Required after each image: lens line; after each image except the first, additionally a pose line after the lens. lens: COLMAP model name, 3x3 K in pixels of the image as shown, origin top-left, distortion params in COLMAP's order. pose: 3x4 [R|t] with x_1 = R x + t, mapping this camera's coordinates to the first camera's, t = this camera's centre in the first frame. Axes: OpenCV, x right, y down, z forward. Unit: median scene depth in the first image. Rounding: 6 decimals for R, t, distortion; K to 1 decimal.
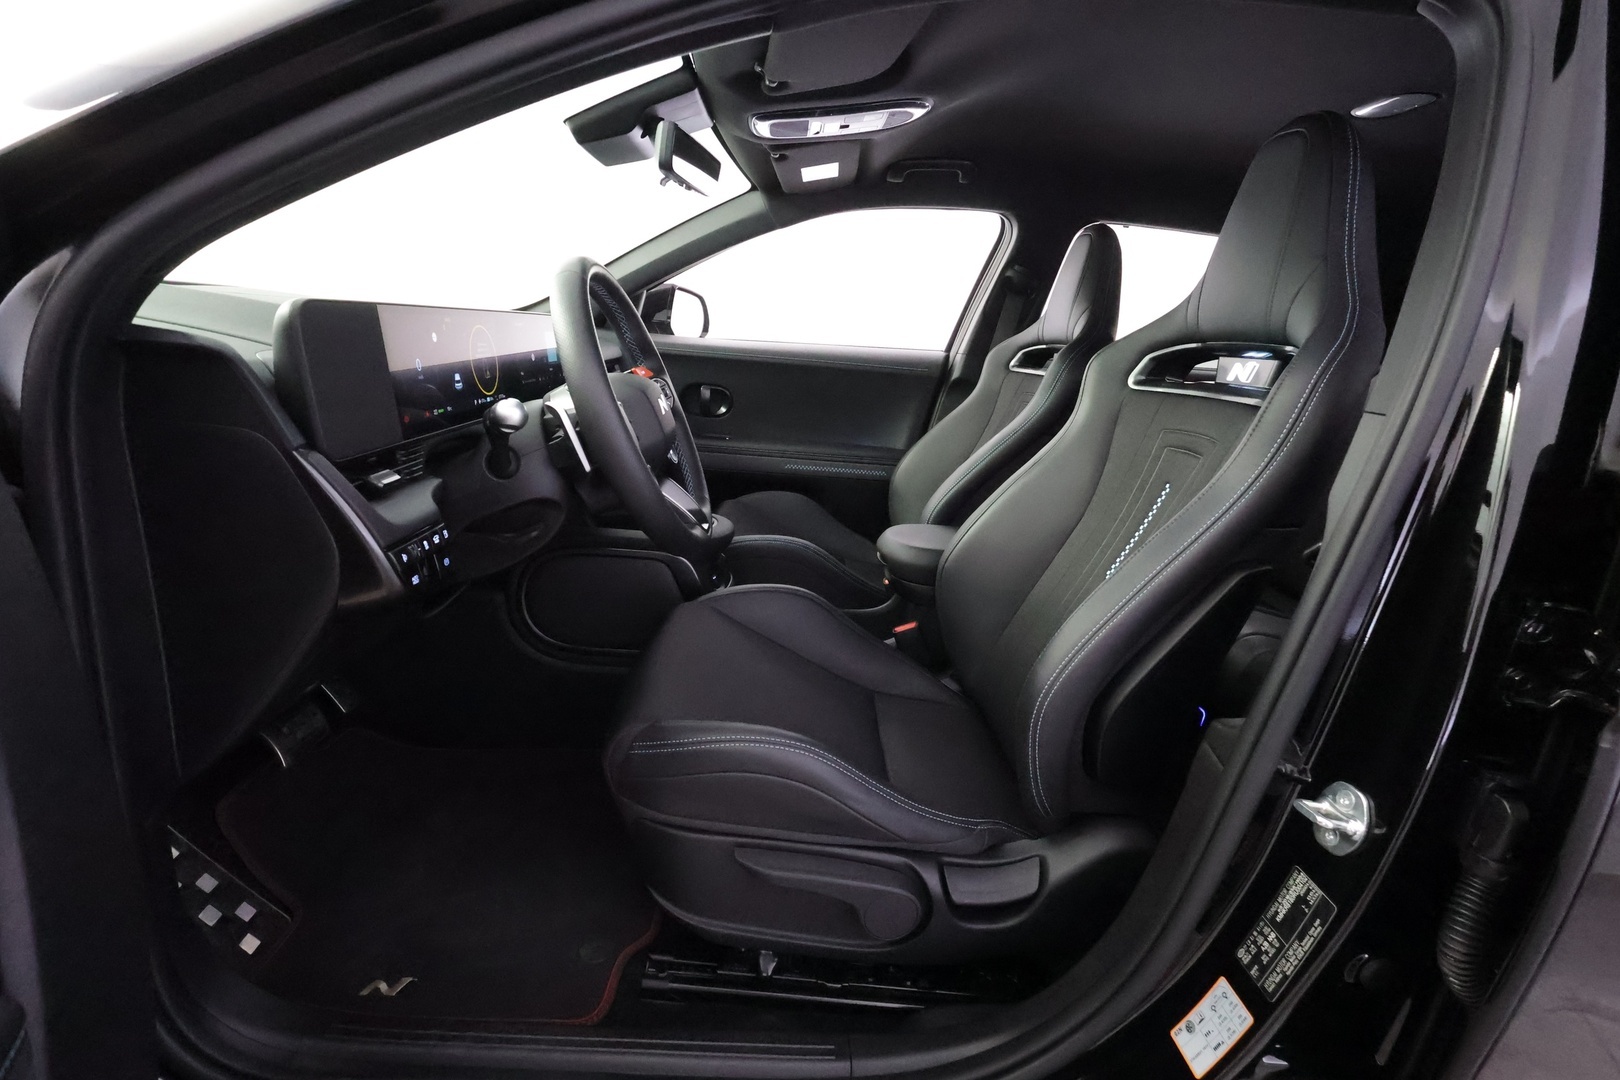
lens RADIAL K [[760.7, 0, 811.7], [0, 760.7, 544.5], [0, 0, 1]] dist [0.004932, 0.002458]
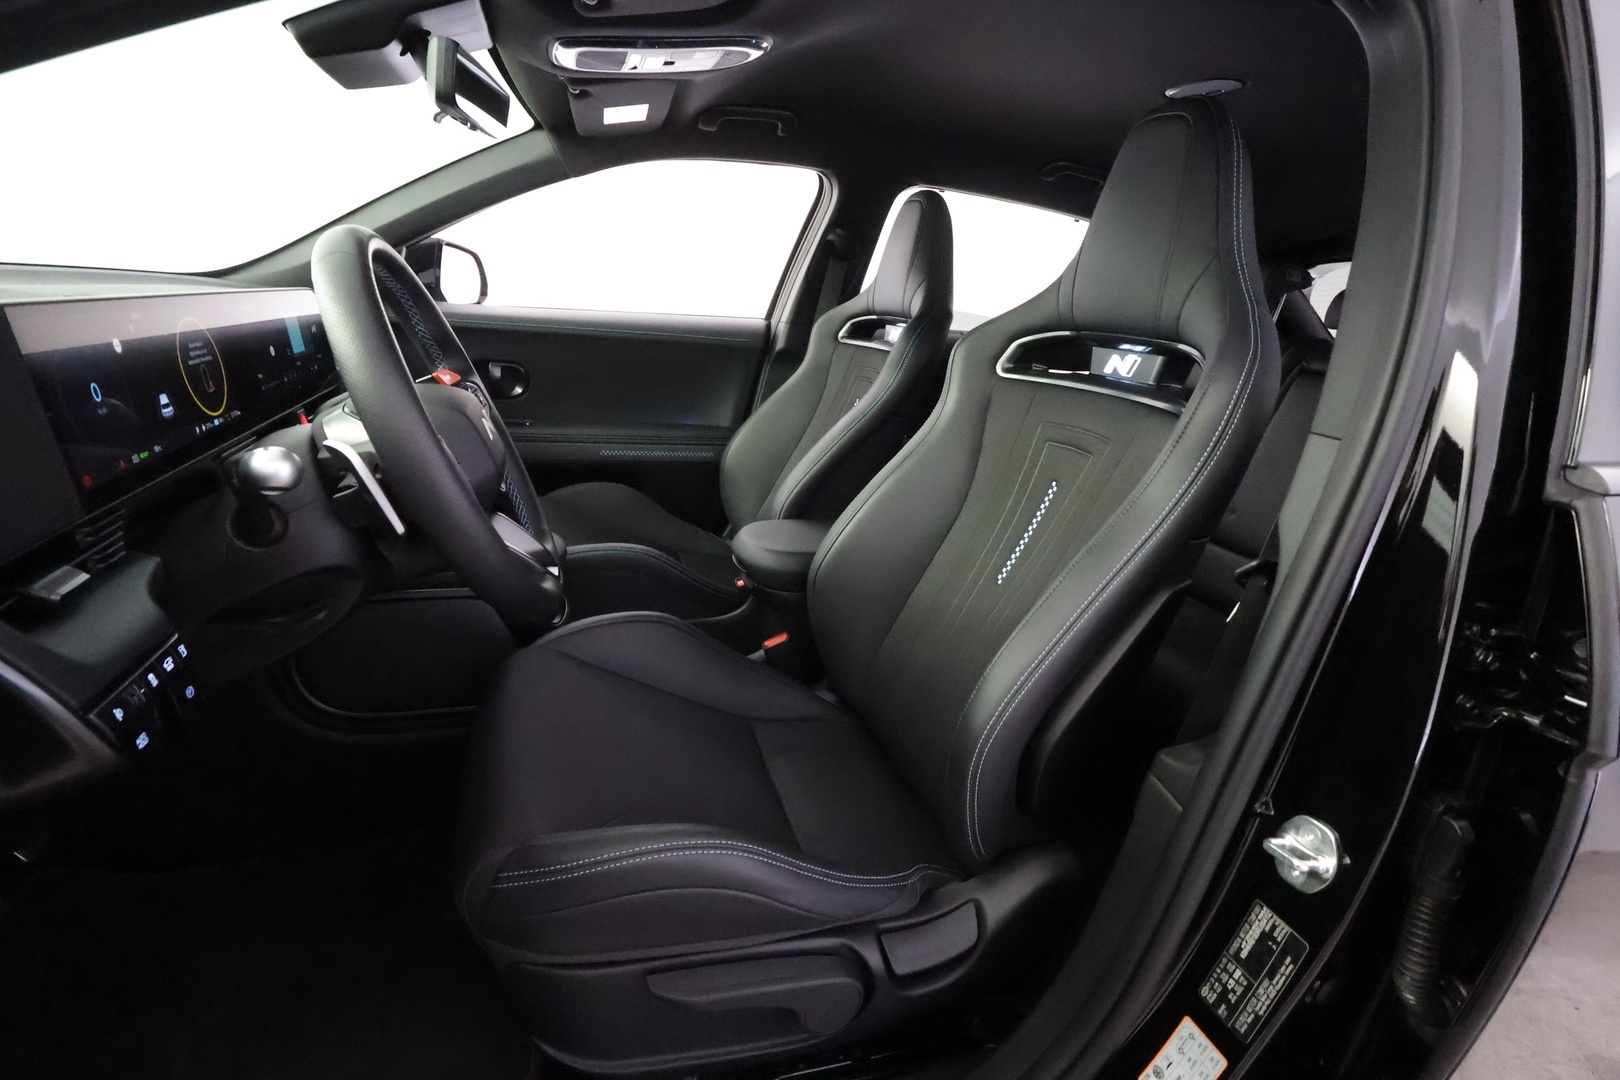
lens RADIAL K [[760.7, 0, 811.7], [0, 760.7, 544.5], [0, 0, 1]] dist [0.004932, 0.002458]
pose [[0.960087, -0.082882, 0.267140, -0.084349], [0.065233, 0.995101, 0.074292, -0.087479], [-0.271989, -0.053900, 0.960790, 0.144189]]
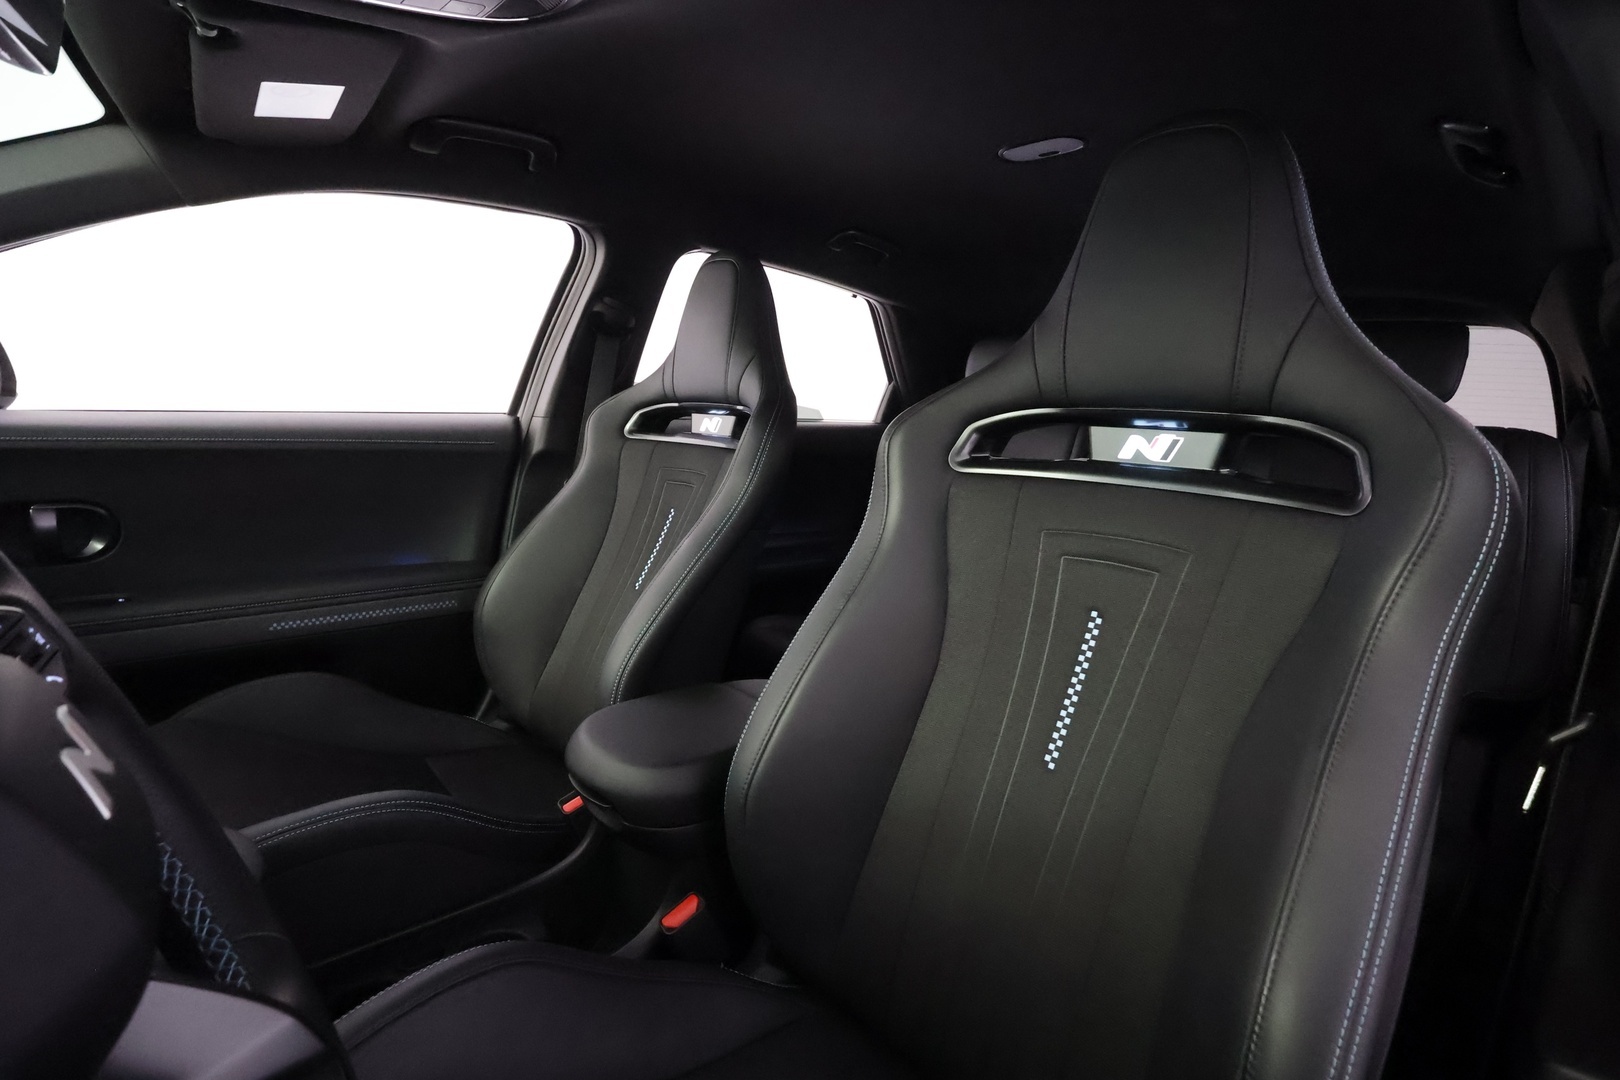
lens RADIAL K [[760.7, 0, 811.7], [0, 760.7, 544.5], [0, 0, 1]] dist [0.004932, 0.002458]
pose [[0.760742, -0.151819, 0.631048, -0.147135], [0.183859, 0.982841, 0.014808, -0.186948], [-0.622468, 0.104759, 0.775602, 0.584045]]
